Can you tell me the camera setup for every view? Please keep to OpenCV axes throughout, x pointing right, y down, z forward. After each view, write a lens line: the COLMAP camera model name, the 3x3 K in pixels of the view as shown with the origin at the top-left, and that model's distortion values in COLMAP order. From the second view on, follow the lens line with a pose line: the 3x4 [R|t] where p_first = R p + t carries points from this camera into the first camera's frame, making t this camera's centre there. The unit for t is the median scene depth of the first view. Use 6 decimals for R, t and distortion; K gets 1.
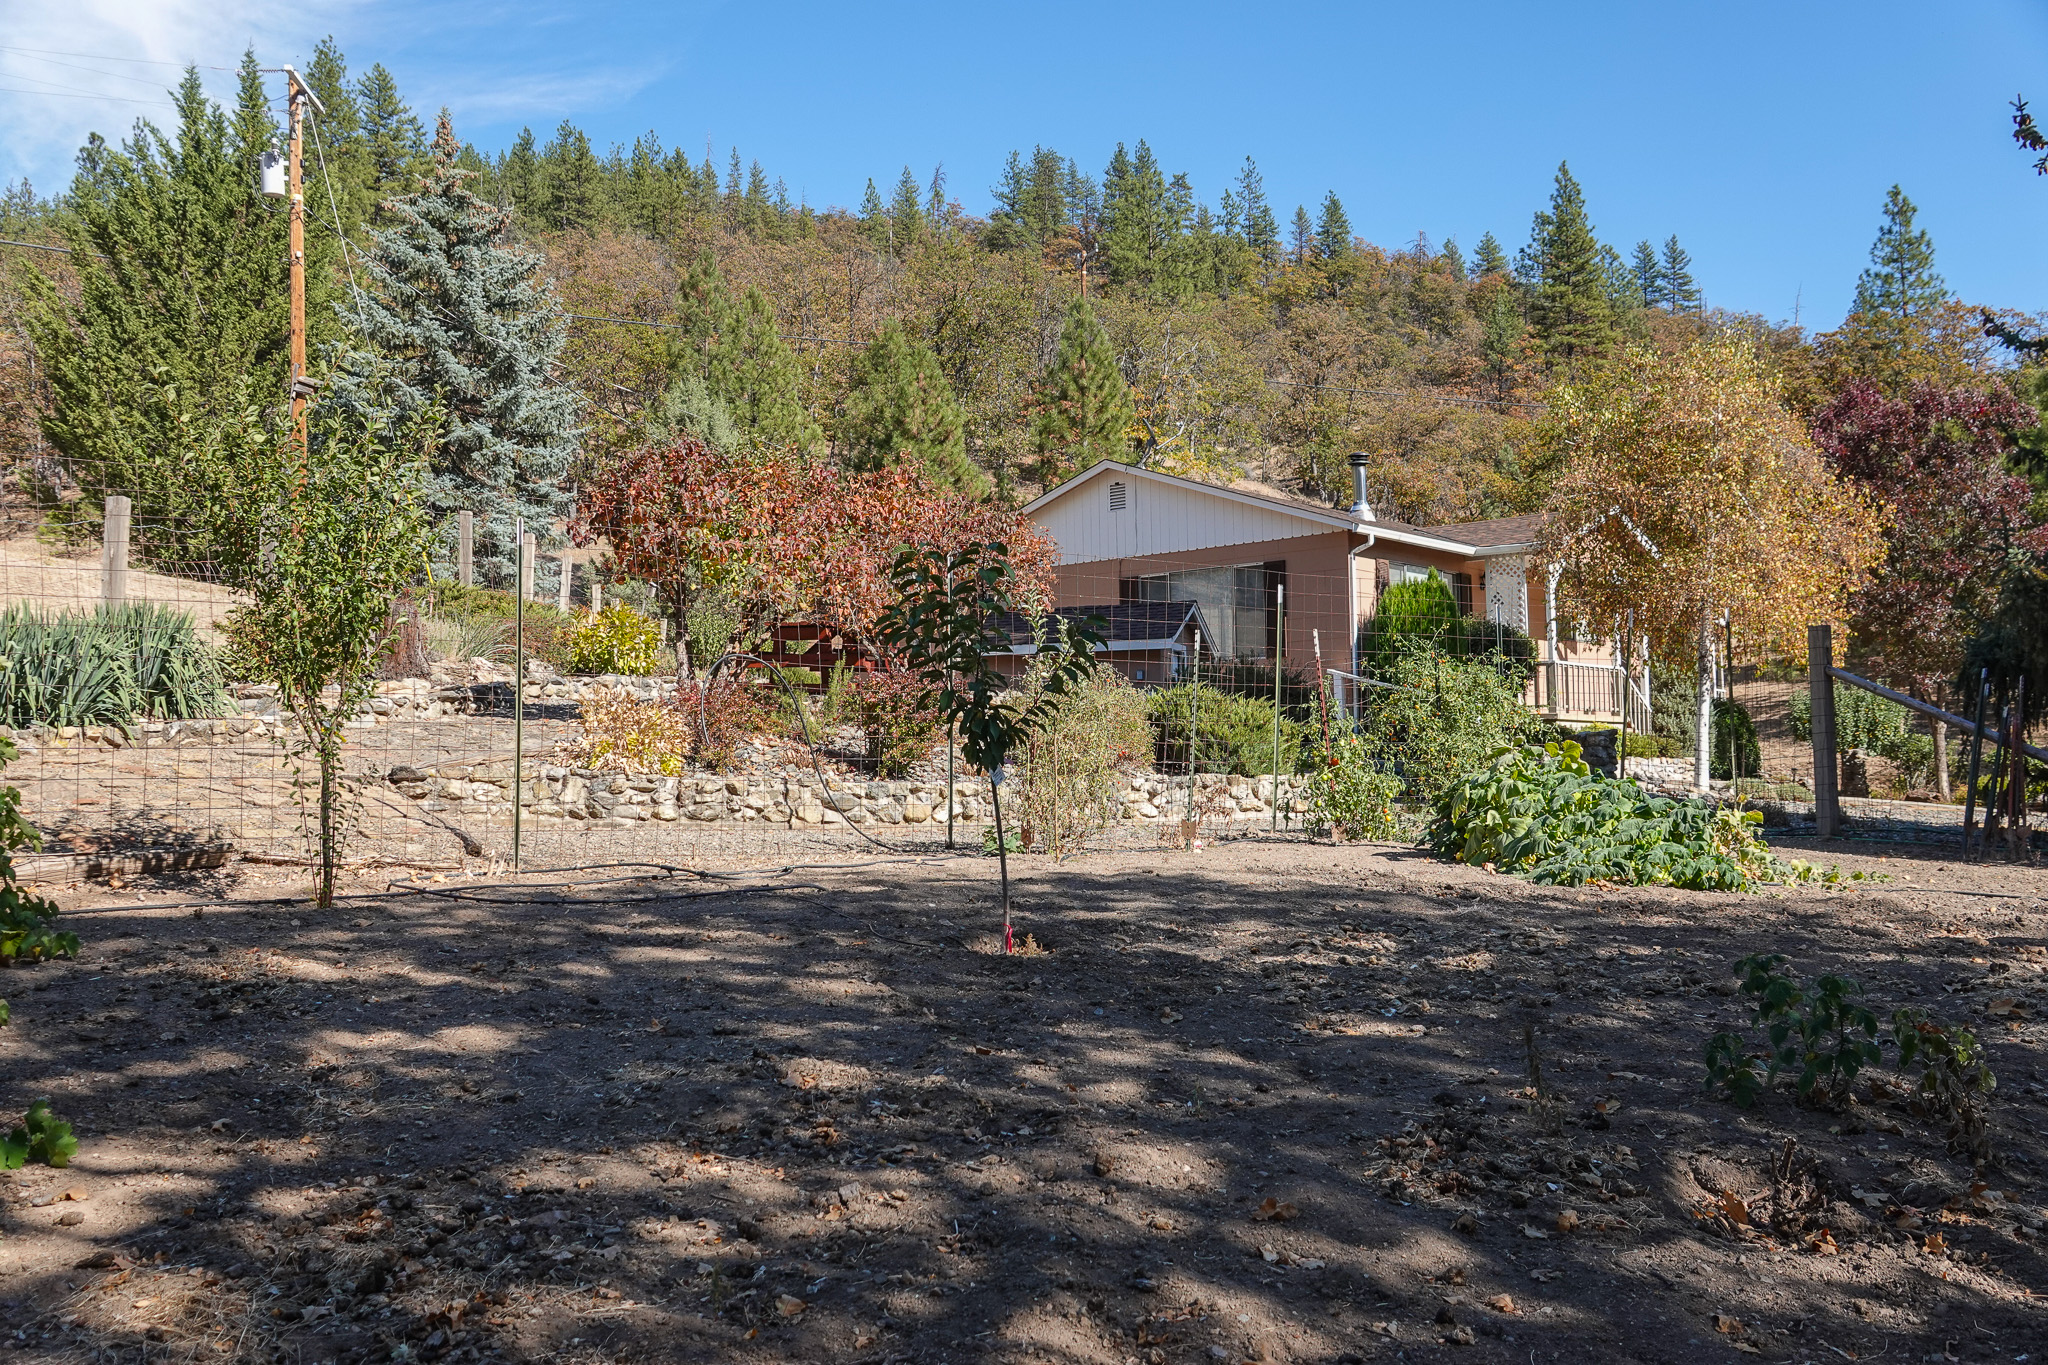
lens RADIAL K [[1817.0, 0, 1024.0], [0, 1817.0, 682.5], [0, 0, 1]] dist [0.001629, 0.017446]
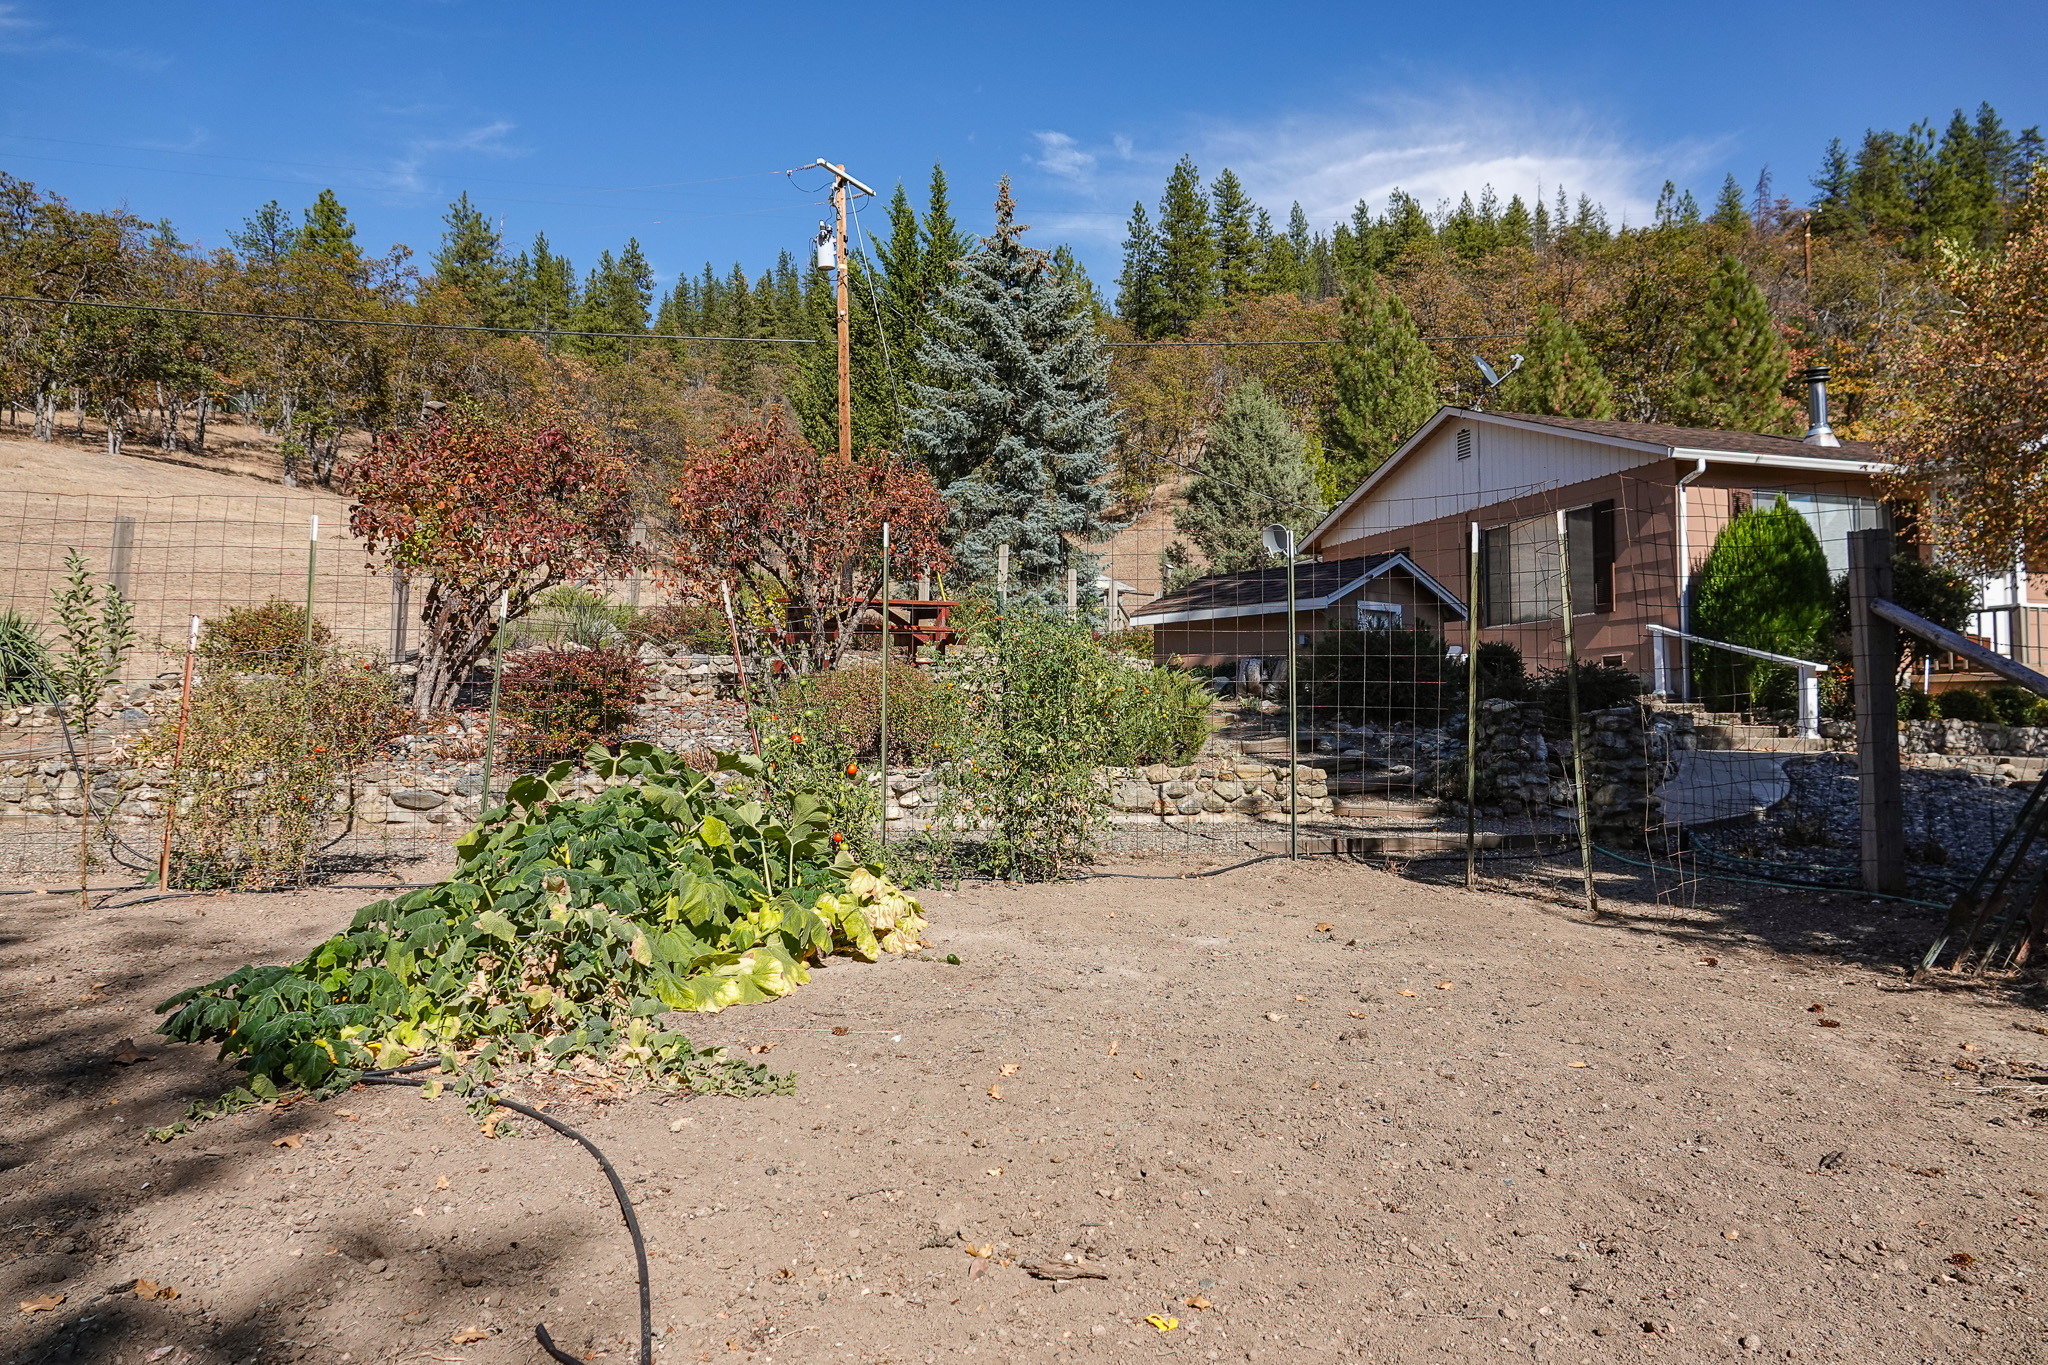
lens RADIAL K [[1492.1, 0, 1025.8], [0, 1492.1, 619.2], [0, 0, 1]] dist [0.001638, 0.000814]
pose [[0.859774, -0.036597, -0.509362, 0.083708], [0.024469, 0.999235, -0.030493, 0.001129], [0.510088, 0.013753, 0.860012, 0.082620]]
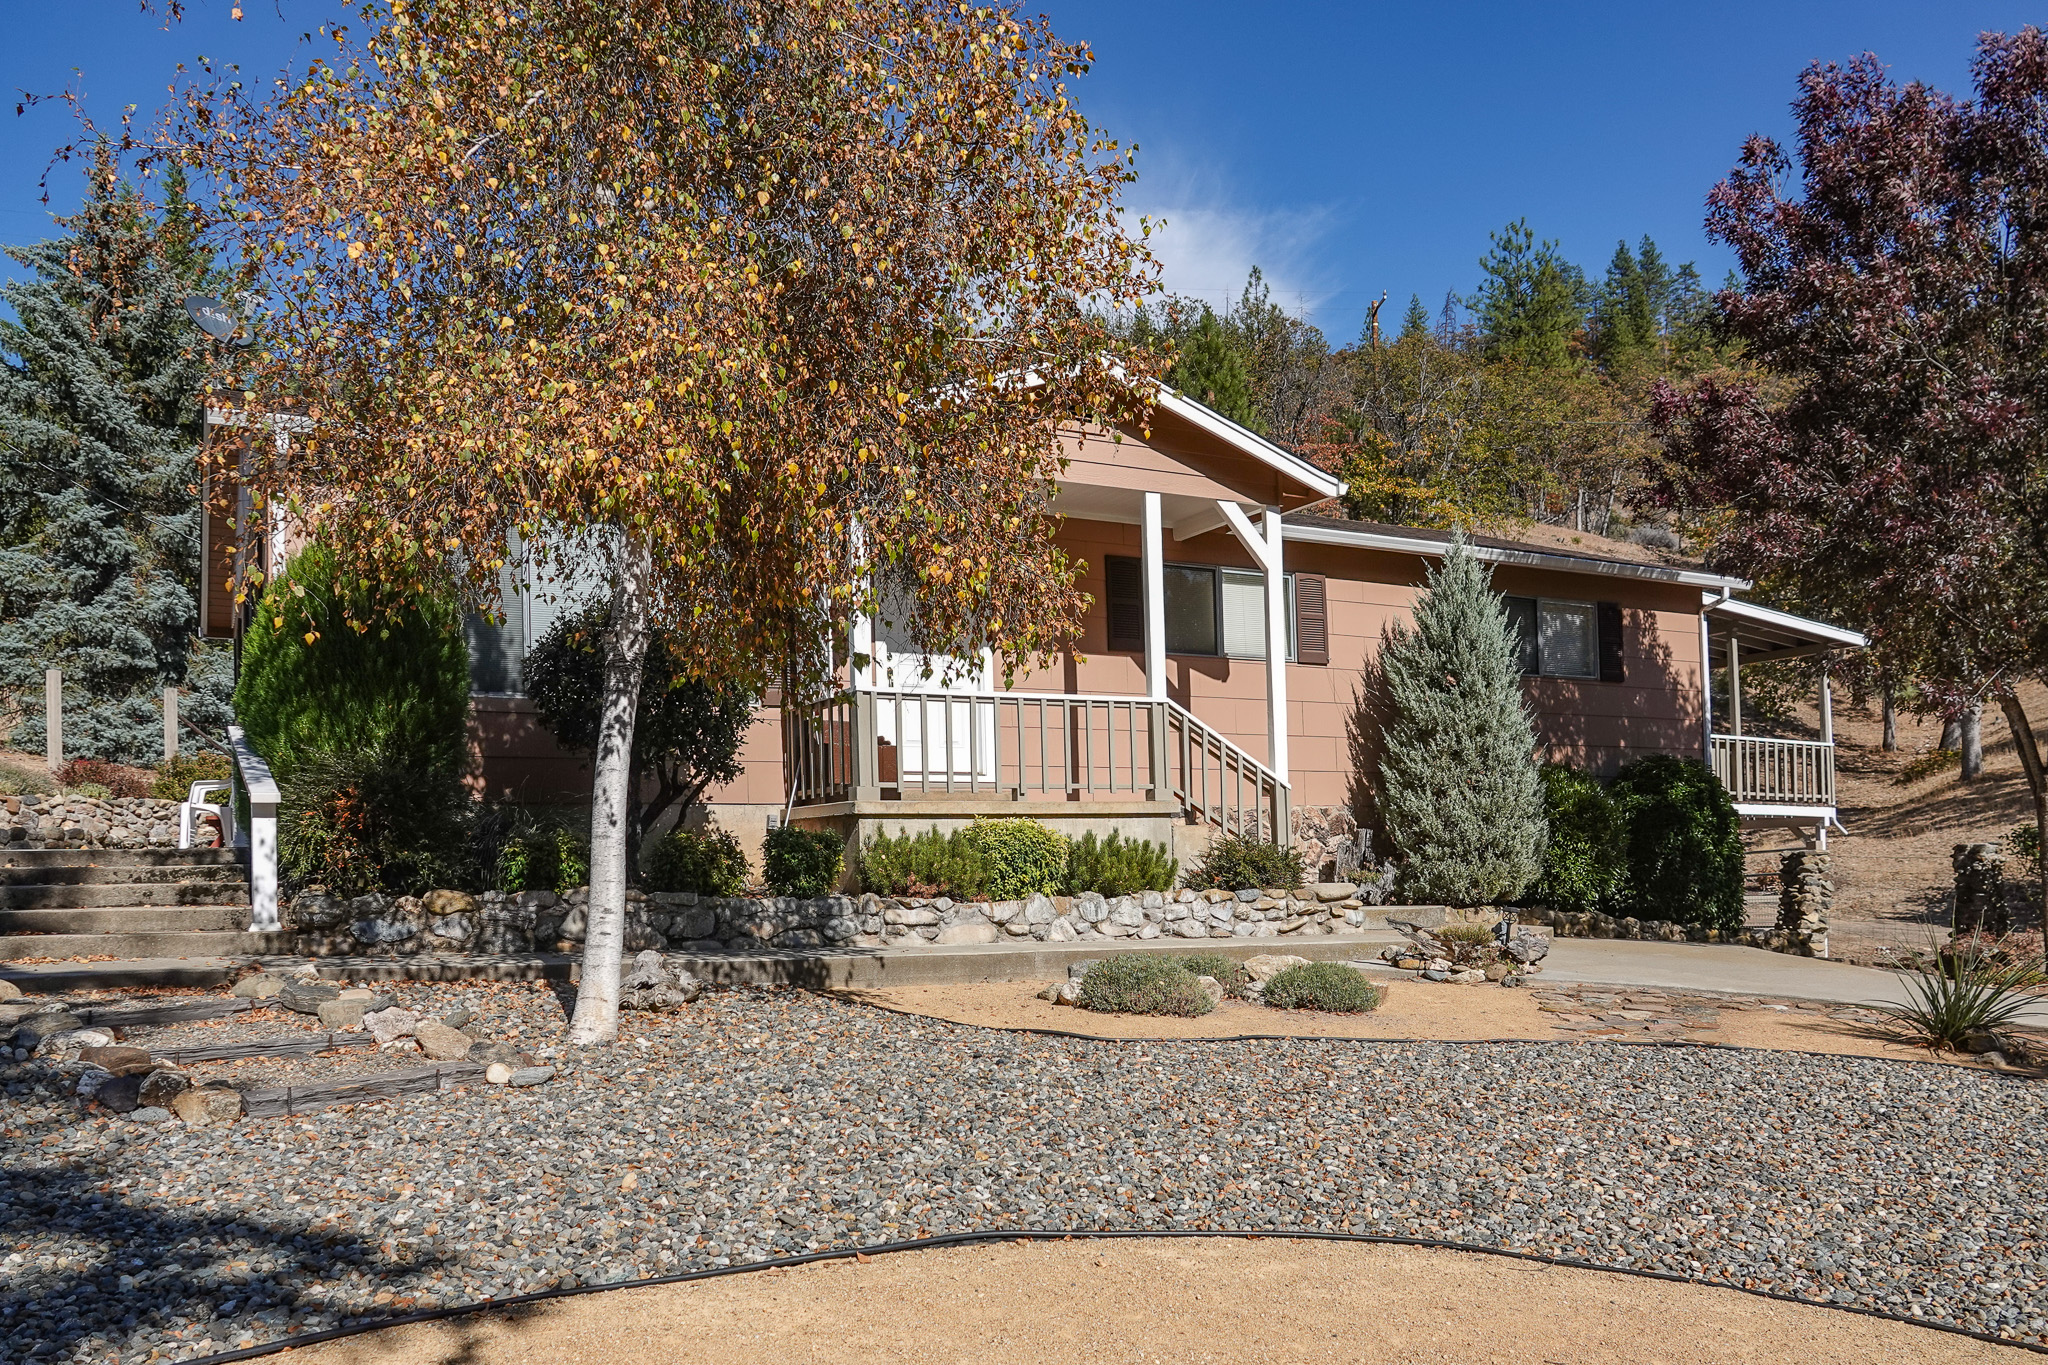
lens RADIAL K [[1603.6, 0, 1021.0], [0, 1603.6, 768.9], [0, 0, 1]] dist [-0.054152, -0.000120]
pose [[0.936177, -0.041491, -0.349071, 0.156913], [0.038383, 0.999138, -0.015821, 0.005535], [0.349426, 0.001413, 0.936963, 0.213468]]
